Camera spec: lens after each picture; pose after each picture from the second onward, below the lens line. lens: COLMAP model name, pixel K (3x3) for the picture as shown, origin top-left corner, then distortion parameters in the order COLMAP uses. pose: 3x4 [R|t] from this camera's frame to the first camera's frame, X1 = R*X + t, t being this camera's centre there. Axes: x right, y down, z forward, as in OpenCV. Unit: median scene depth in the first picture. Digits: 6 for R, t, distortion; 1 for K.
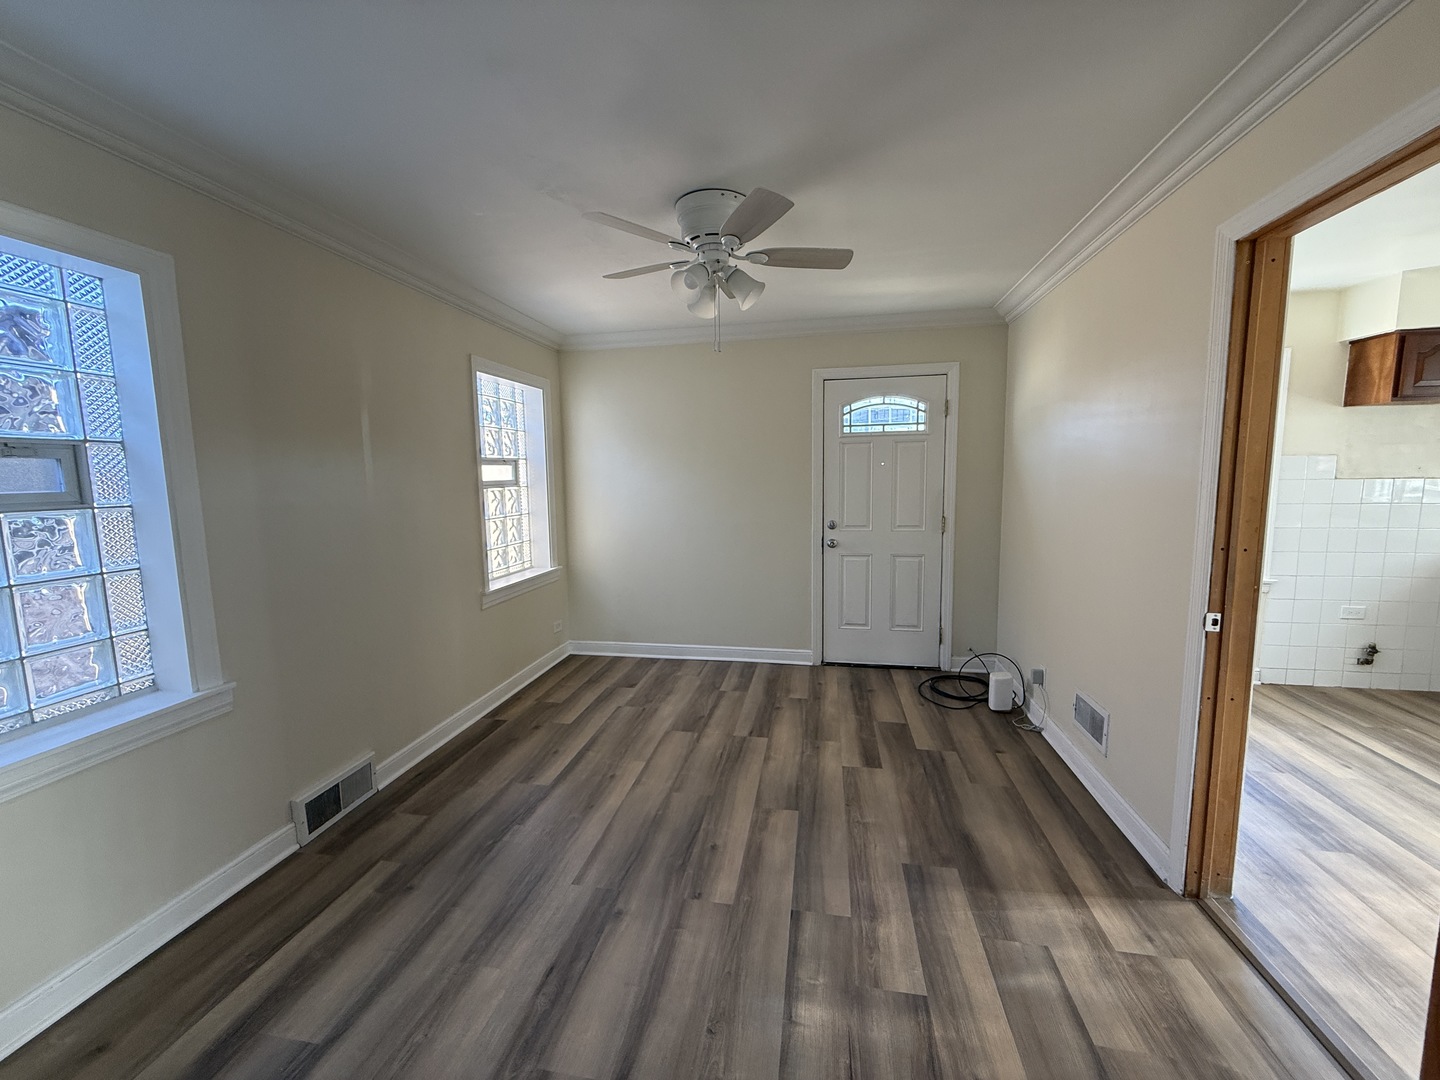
lens RADIAL K [[580.6, 0, 725.3], [0, 580.6, 542.3], [0, 0, 1]] dist [0.027664, 0.000197]
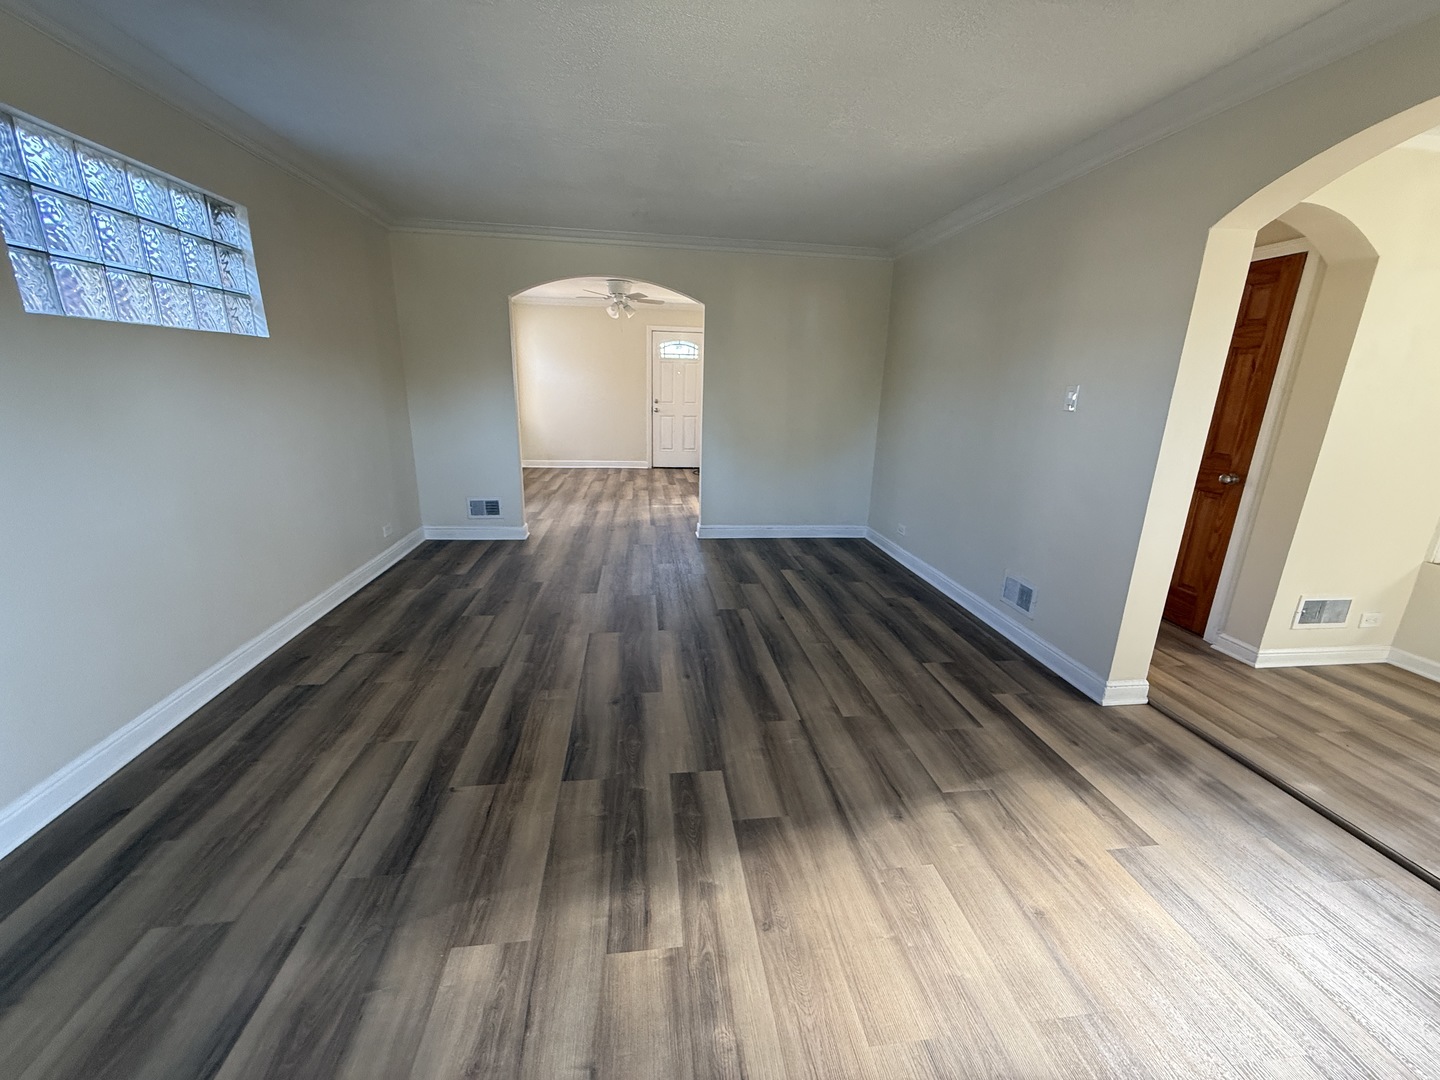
lens RADIAL K [[580.6, 0, 727.5], [0, 580.6, 537.1], [0, 0, 1]] dist [0.027664, 0.000197]
pose [[0.950589, -0.039105, 0.307980, -0.243028], [-0.012090, 0.986620, 0.162590, 0.109562], [-0.310218, -0.158280, 0.937397, -1.151081]]
